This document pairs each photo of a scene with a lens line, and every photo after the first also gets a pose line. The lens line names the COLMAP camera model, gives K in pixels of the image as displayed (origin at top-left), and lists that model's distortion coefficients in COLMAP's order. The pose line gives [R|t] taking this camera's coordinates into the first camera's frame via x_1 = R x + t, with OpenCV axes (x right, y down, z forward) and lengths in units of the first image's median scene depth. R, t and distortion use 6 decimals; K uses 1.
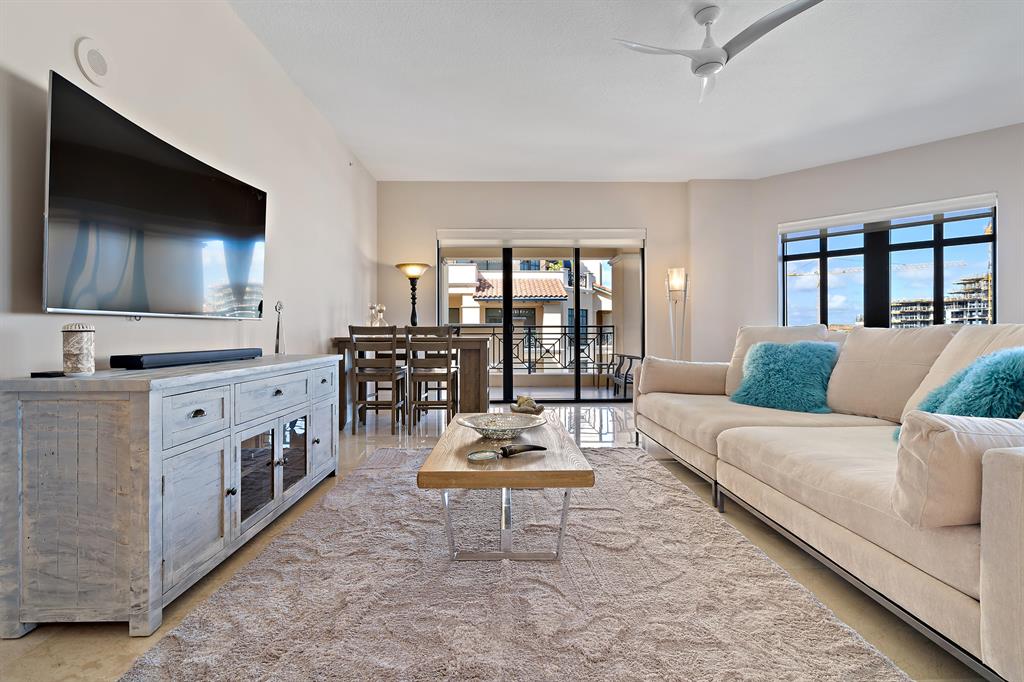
lens RADIAL K [[469.0, 0, 513.4], [0, 469.0, 335.8], [0, 0, 1]] dist [-0.001985, -0.000154]
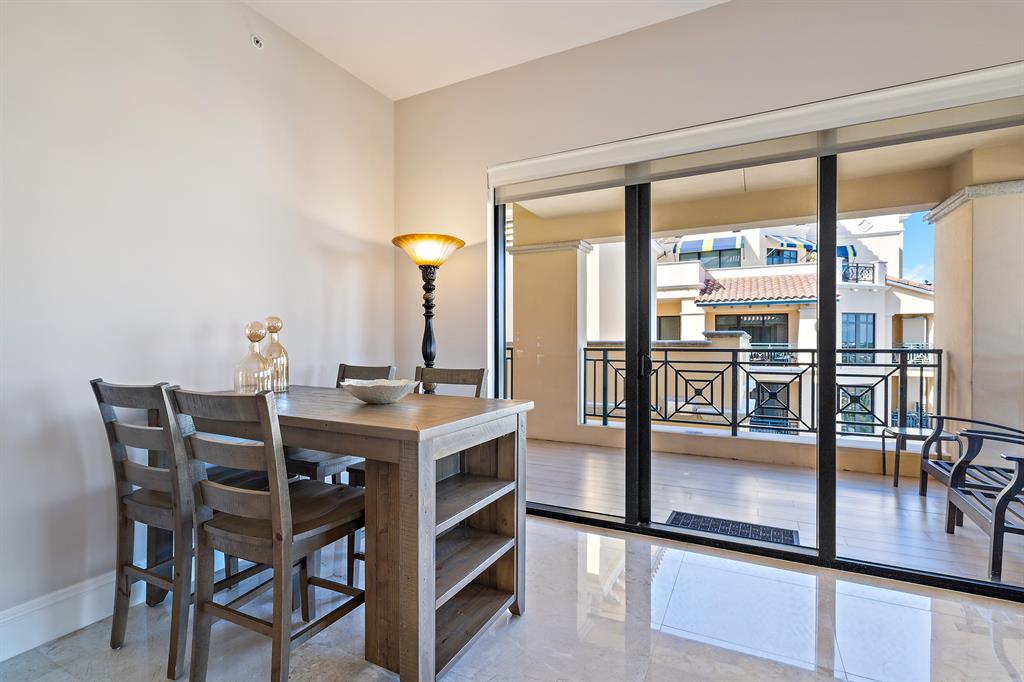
lens RADIAL K [[454.9, 0, 510.6], [0, 454.9, 344.4], [0, 0, 1]] dist [0.000666, 0.000031]
pose [[0.867134, 0.003684, -0.498062, 0.121731], [-0.002819, 0.999993, 0.002490, -0.044457], [0.498068, -0.000755, 0.867138, 0.691341]]
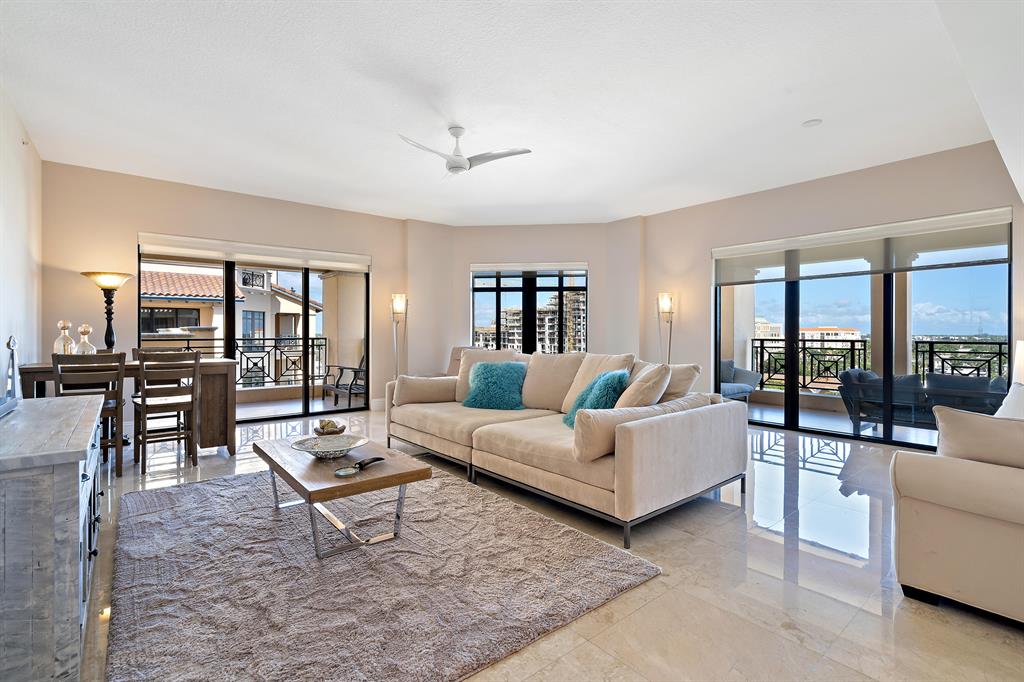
lens RADIAL K [[469.3, 0, 504.5], [0, 469.3, 336.5], [0, 0, 1]] dist [-0.002866, 0.000556]
pose [[0.790544, -0.000886, 0.612404, -0.186426], [-0.000137, 0.999999, 0.001624, -0.044019], [-0.612405, -0.001367, 0.790543, -0.108829]]
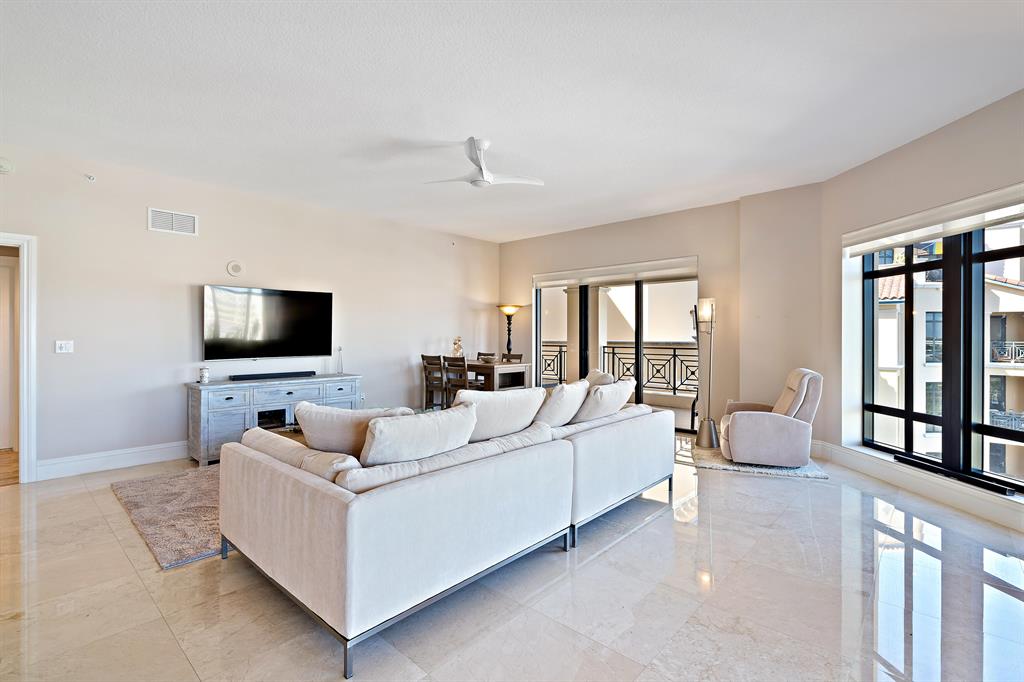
lens RADIAL K [[475.6, 0, 519.4], [0, 475.6, 335.6], [0, 0, 1]] dist [-0.001451, -0.000126]
pose [[0.724560, 0.005778, -0.689188, 0.829081], [-0.008181, 0.999967, -0.000218, -0.073147], [0.689163, 0.005796, 0.724583, 0.043586]]
